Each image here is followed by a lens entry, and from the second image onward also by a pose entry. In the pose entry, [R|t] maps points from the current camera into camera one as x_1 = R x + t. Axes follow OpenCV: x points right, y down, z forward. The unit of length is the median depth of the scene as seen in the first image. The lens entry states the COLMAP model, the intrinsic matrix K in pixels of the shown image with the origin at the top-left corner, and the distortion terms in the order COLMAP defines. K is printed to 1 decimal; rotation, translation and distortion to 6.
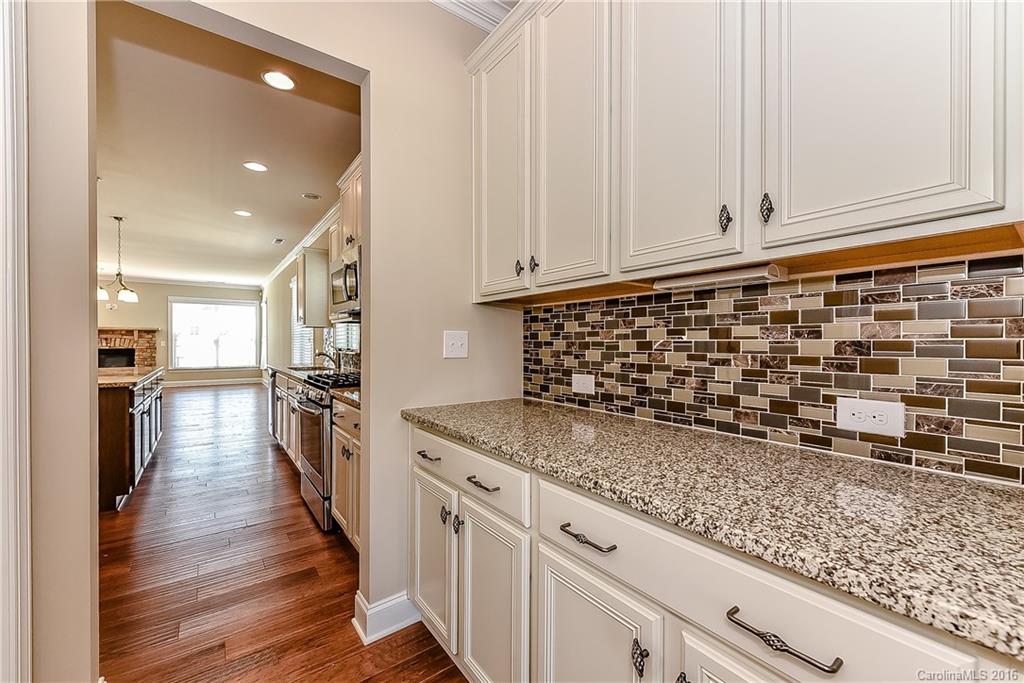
lens RADIAL K [[407.0, 0, 509.8], [0, 407.0, 338.5], [0, 0, 1]] dist [0.008324, -0.001096]
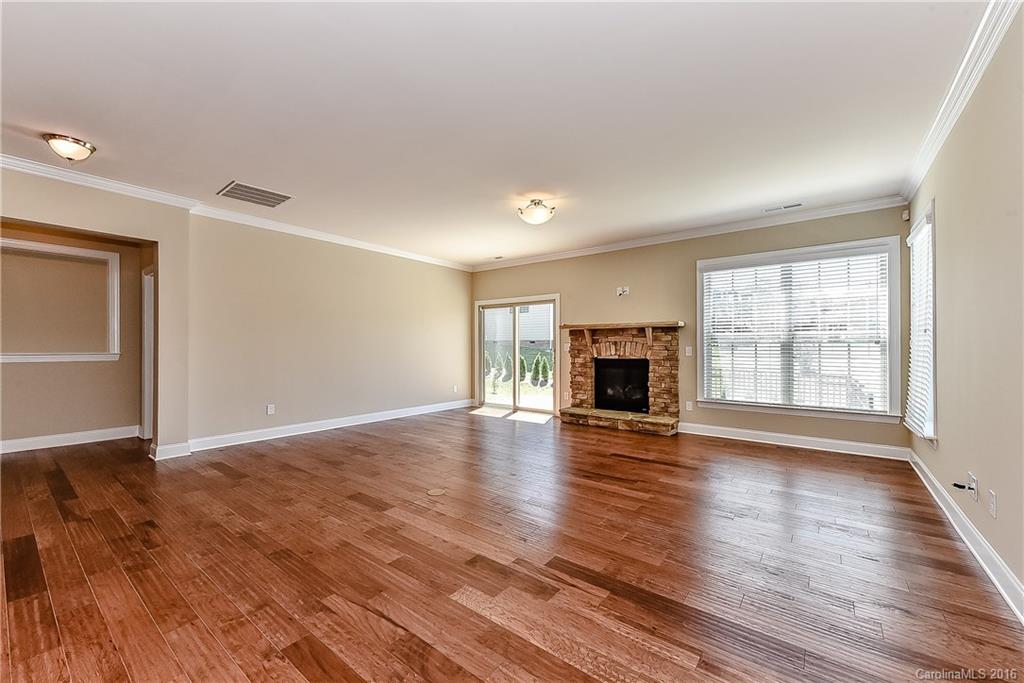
lens RADIAL K [[407.0, 0, 521.0], [0, 407.0, 345.3], [0, 0, 1]] dist [0.008324, -0.001096]
pose [[0.289292, -0.005231, -0.957227, -0.405028], [0.008399, 0.999960, -0.002926, 0.004531], [0.957204, -0.007194, 0.289324, 0.638226]]
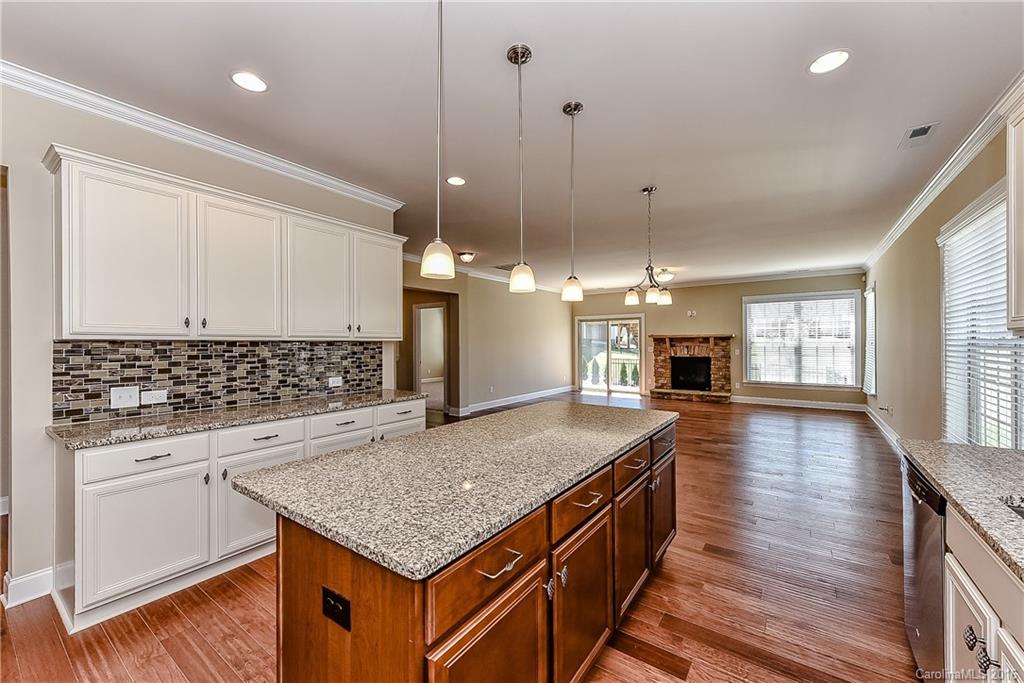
lens RADIAL K [[407.0, 0, 518.2], [0, 407.0, 342.3], [0, 0, 1]] dist [0.008324, -0.001096]
pose [[0.324474, -0.003437, -0.945888, -0.181991], [0.013854, 0.999903, 0.001119, -0.015536], [0.945793, -0.013467, 0.324490, 0.282035]]
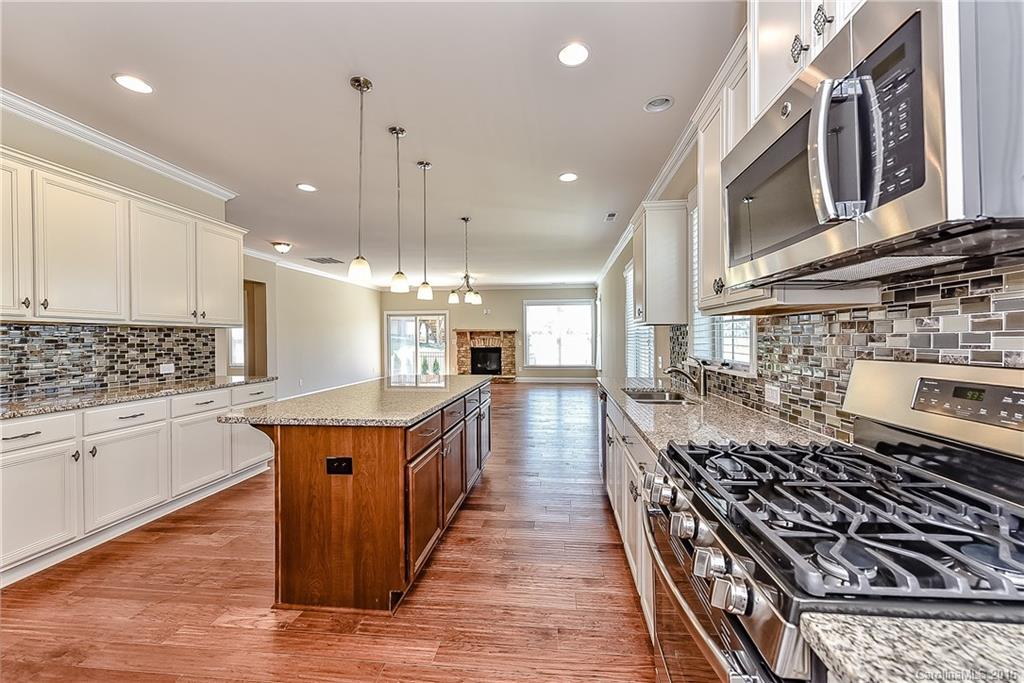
lens RADIAL K [[407.0, 0, 531.9], [0, 407.0, 338.4], [0, 0, 1]] dist [0.008324, -0.001096]
pose [[0.757873, -0.005432, -0.652379, -0.106112], [0.013552, 0.999881, 0.007419, -0.007461], [0.652261, -0.014464, 0.757857, 0.187732]]
